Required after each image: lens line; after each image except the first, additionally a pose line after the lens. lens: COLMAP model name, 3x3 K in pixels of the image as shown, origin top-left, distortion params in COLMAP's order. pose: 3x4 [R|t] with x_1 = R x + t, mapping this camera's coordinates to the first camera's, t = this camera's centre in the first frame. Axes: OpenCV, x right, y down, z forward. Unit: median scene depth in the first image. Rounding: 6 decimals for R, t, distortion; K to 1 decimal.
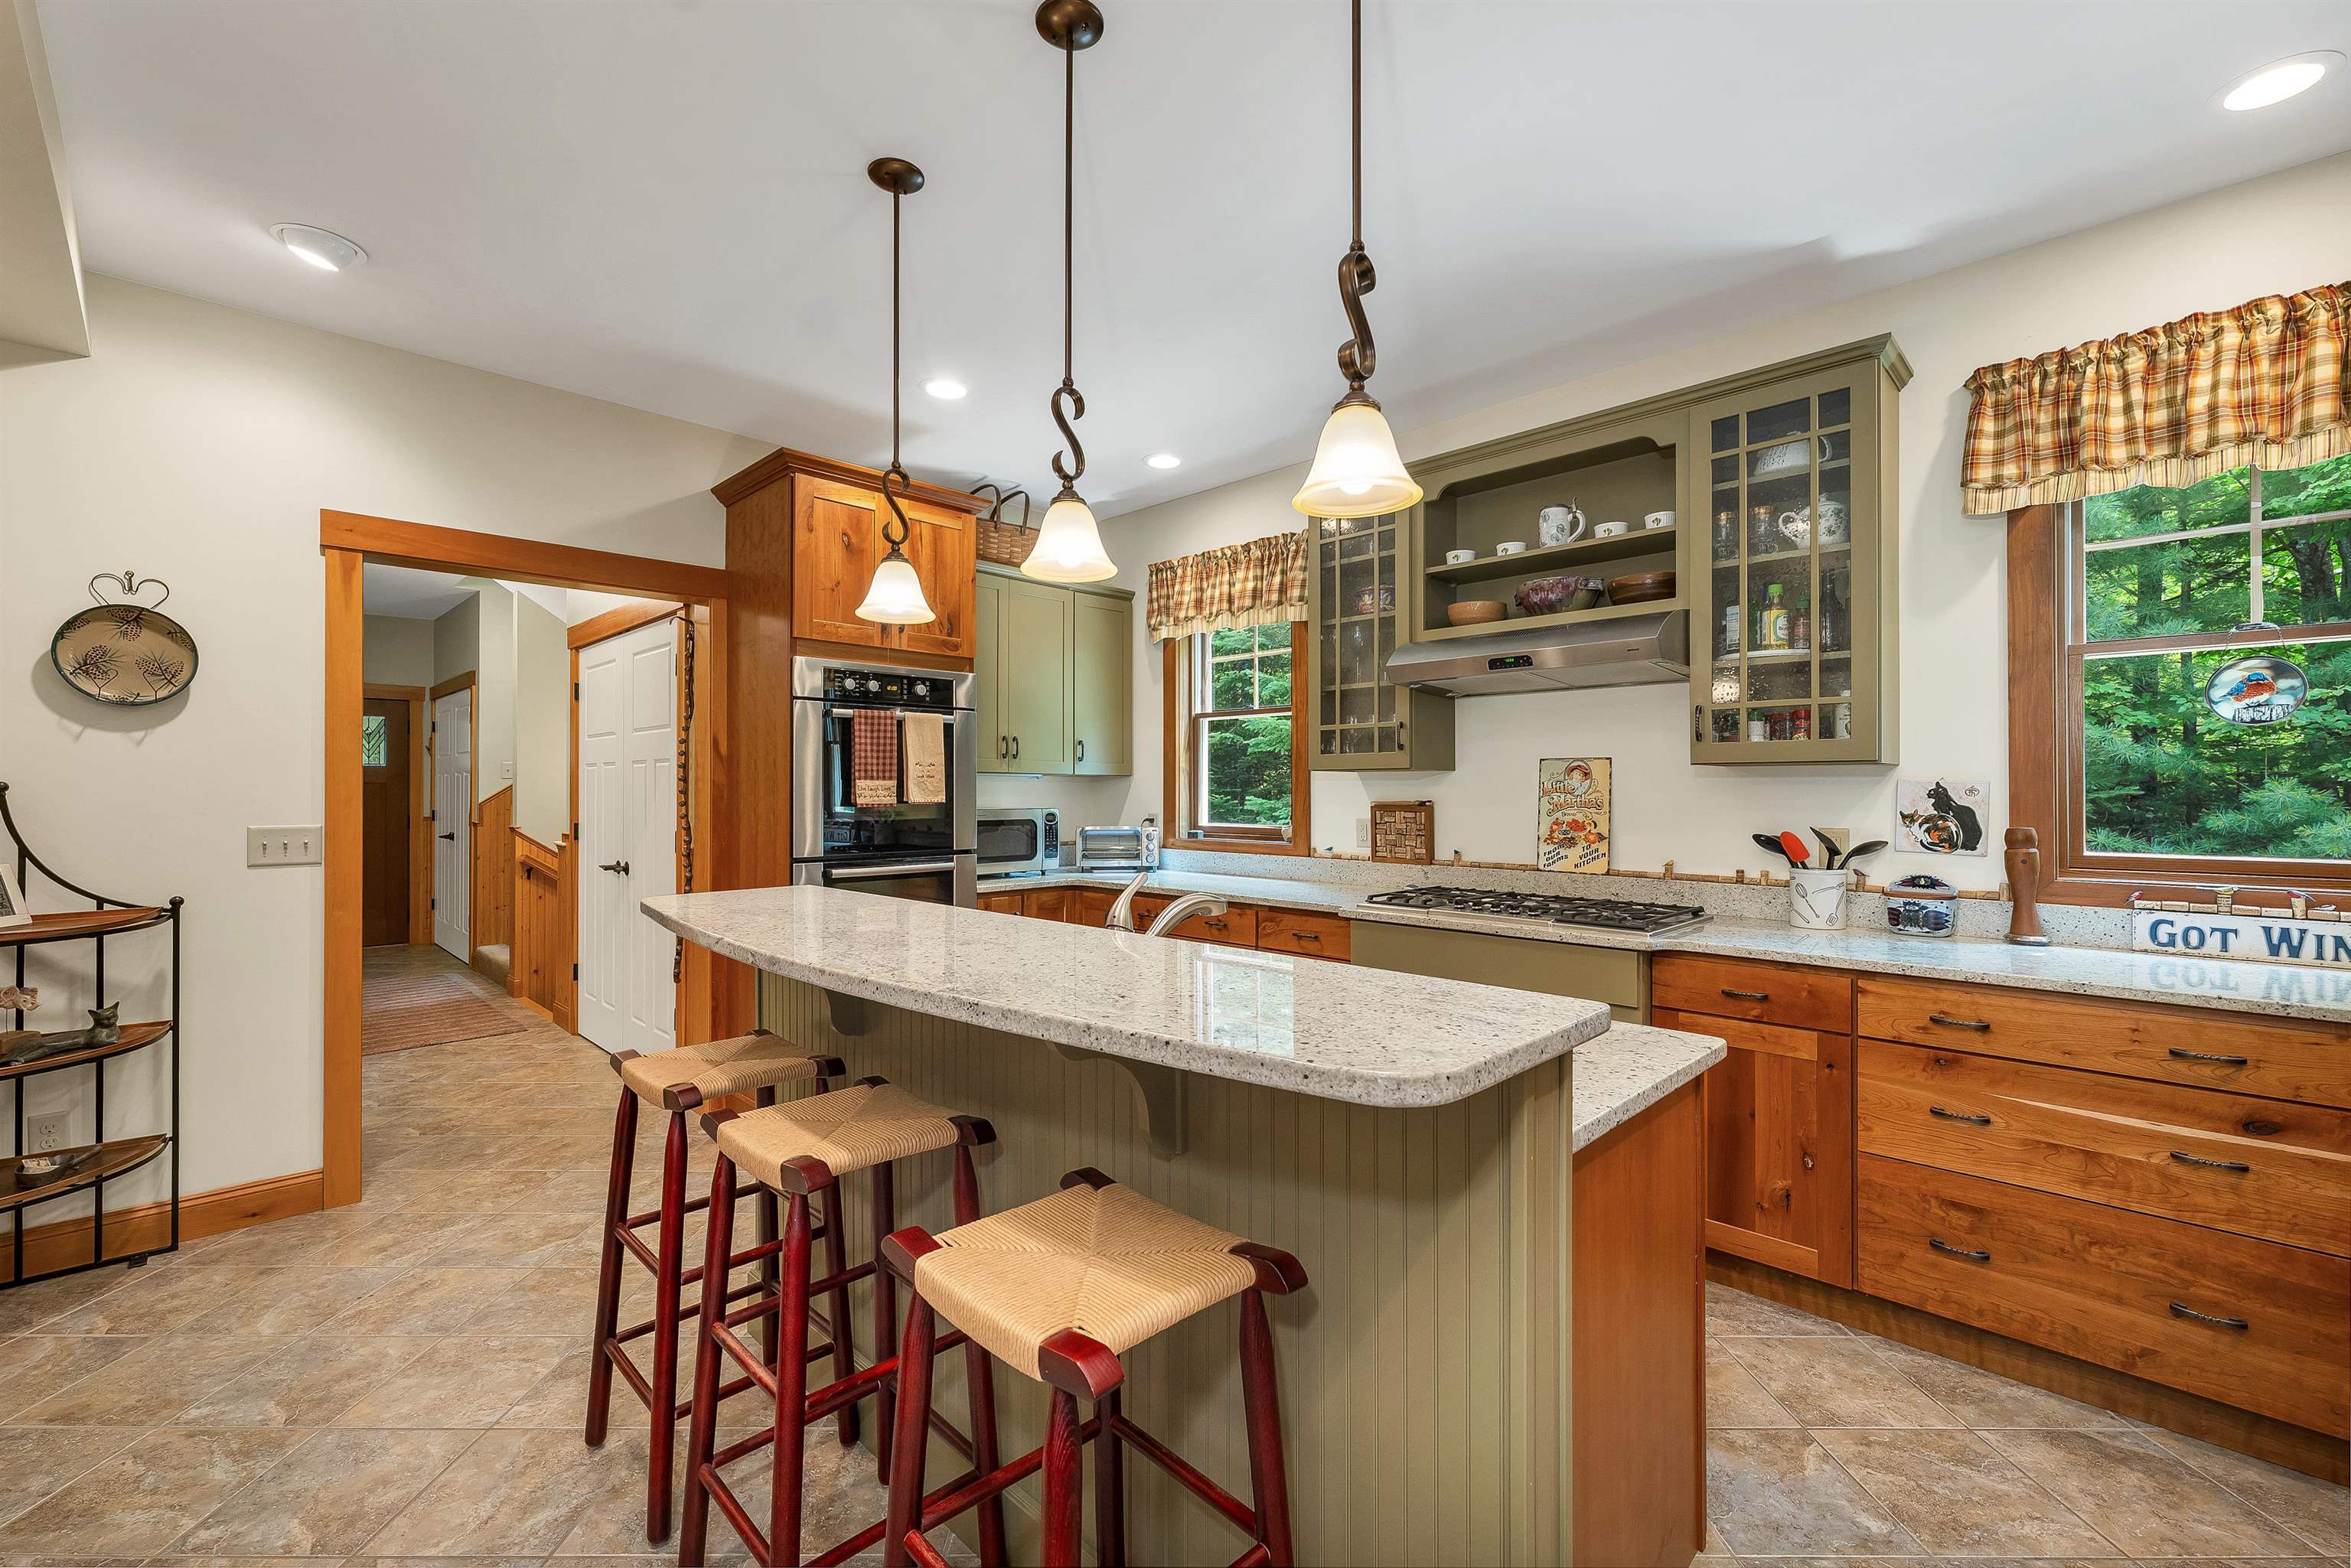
lens RADIAL K [[988.4, 0, 1177.6], [0, 988.4, 770.1], [0, 0, 1]] dist [-0.001995, 0.000275]
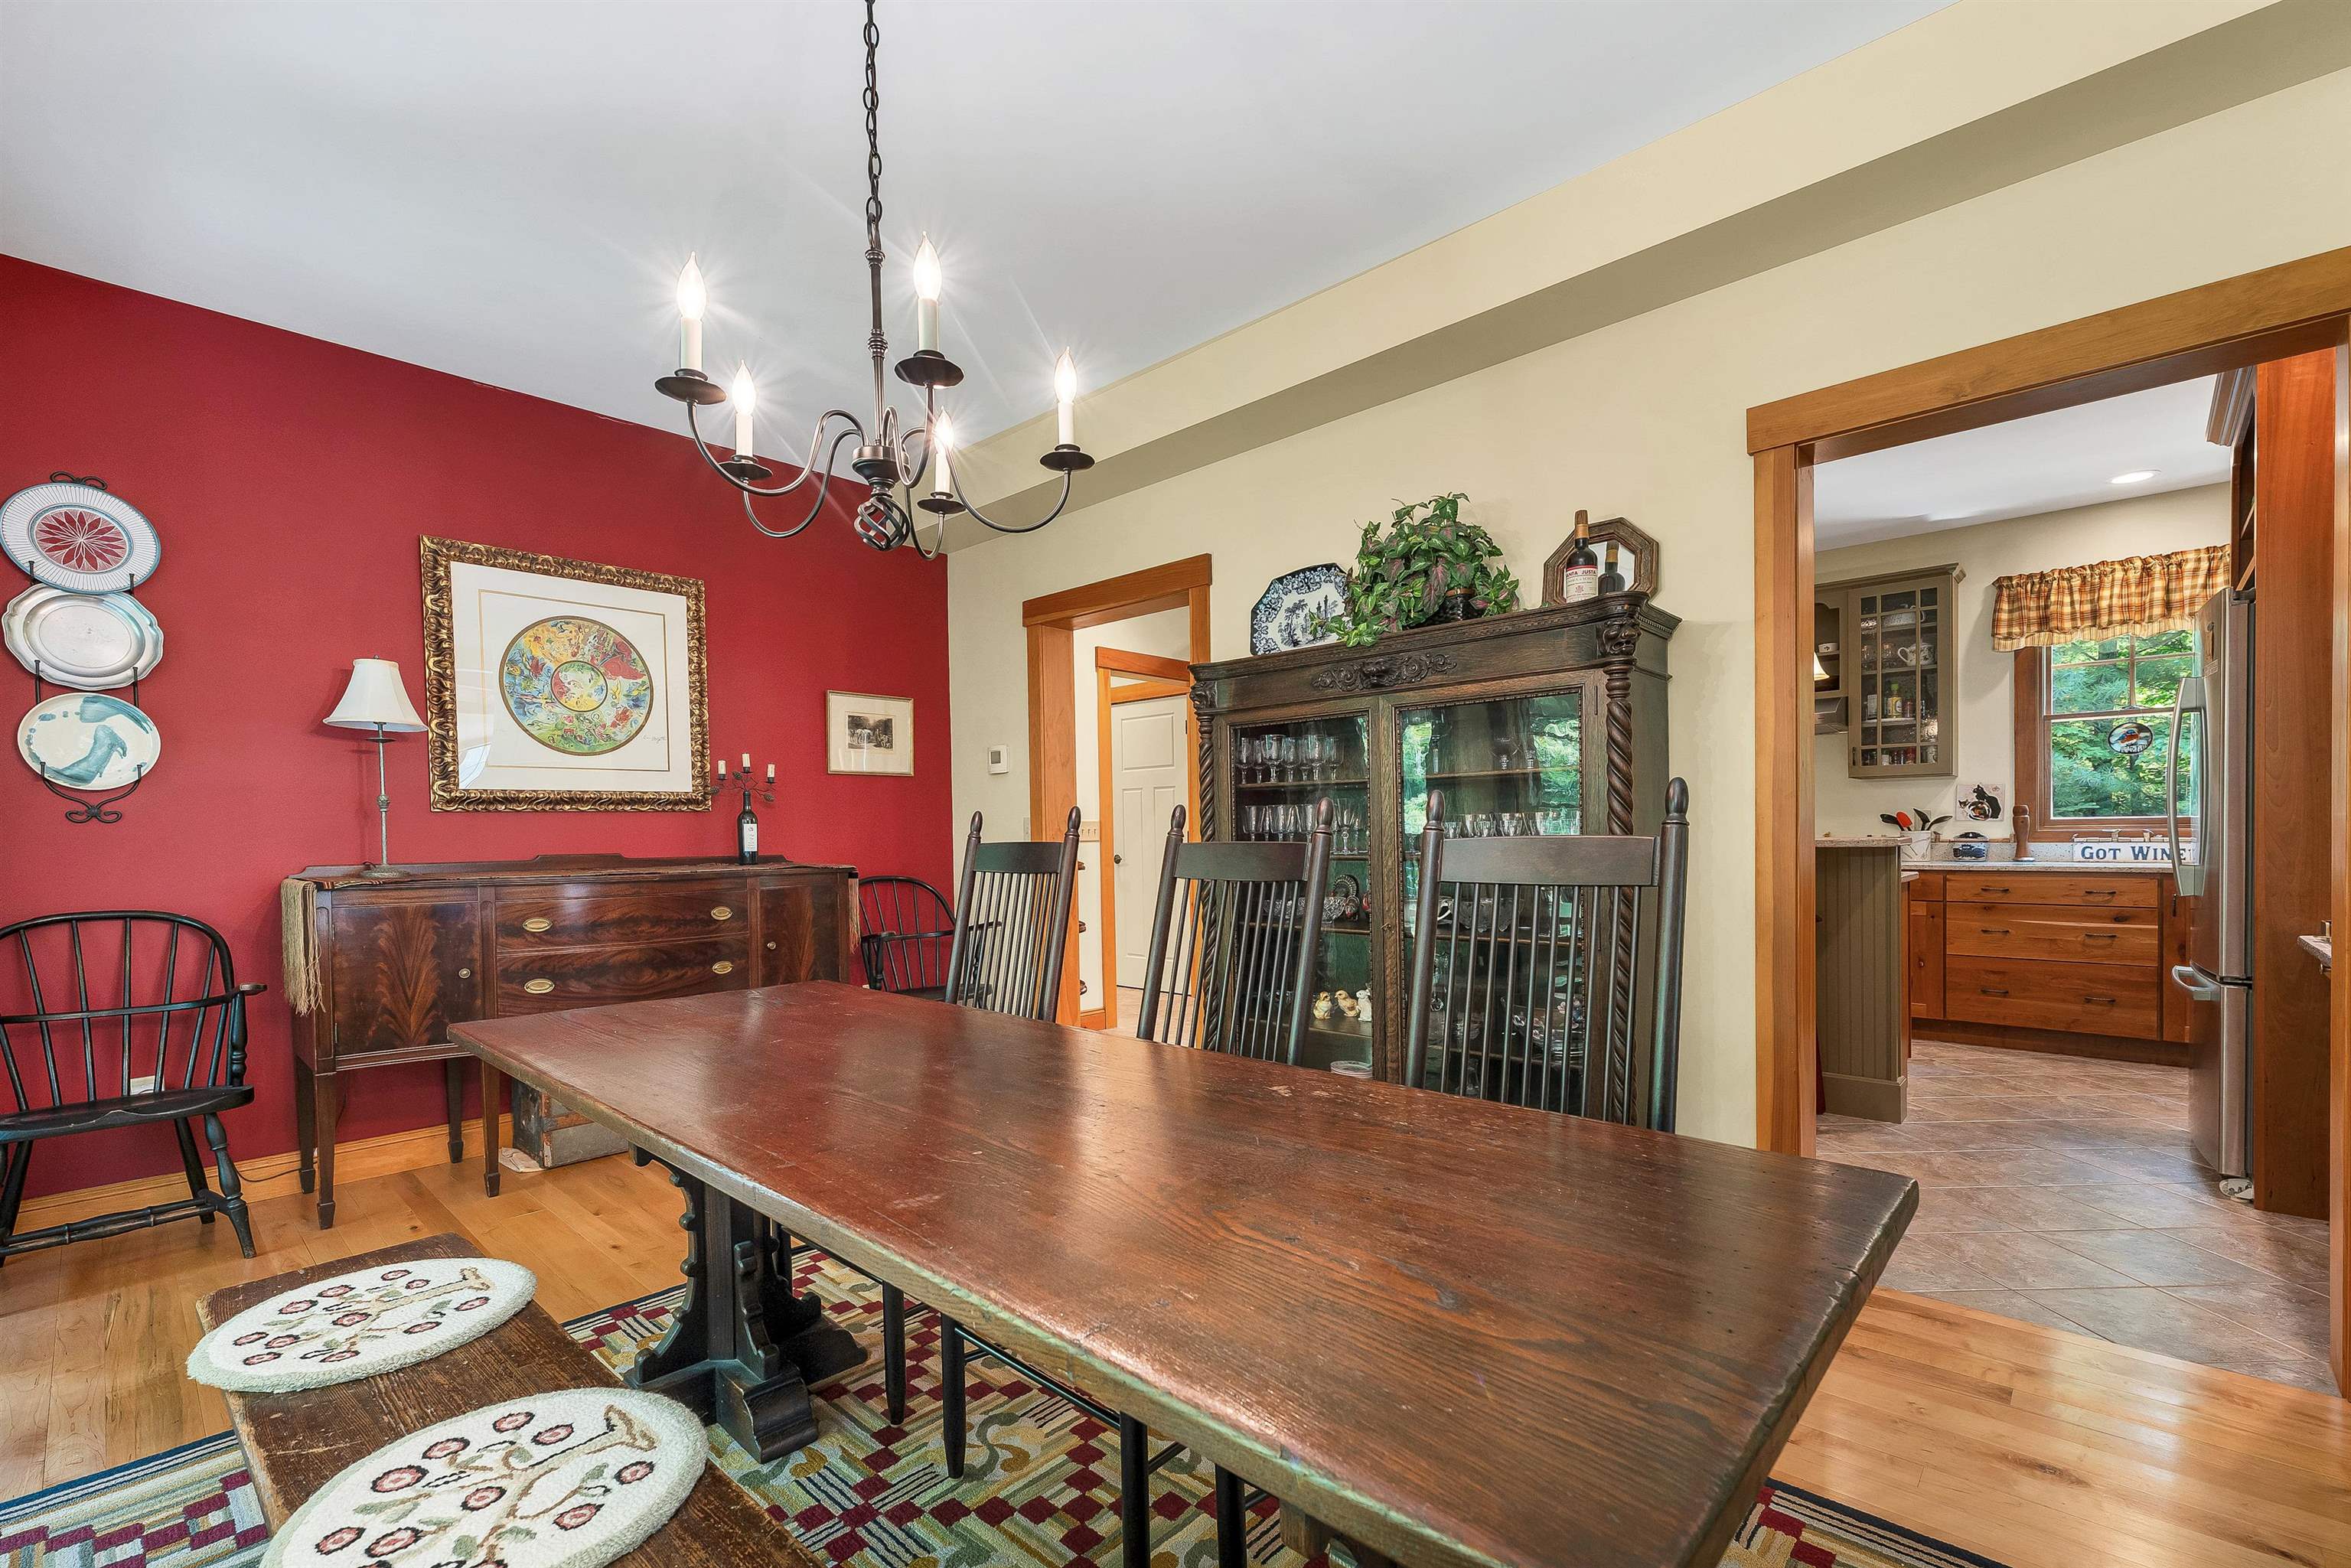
lens RADIAL K [[988.4, 0, 1180.8], [0, 988.4, 826.2], [0, 0, 1]] dist [-0.001995, 0.000275]
pose [[0.999820, -0.009244, 0.016553, -0.915987], [0.009008, 0.999858, 0.014267, 0.056540], [-0.016682, -0.014115, 0.999761, -1.012396]]
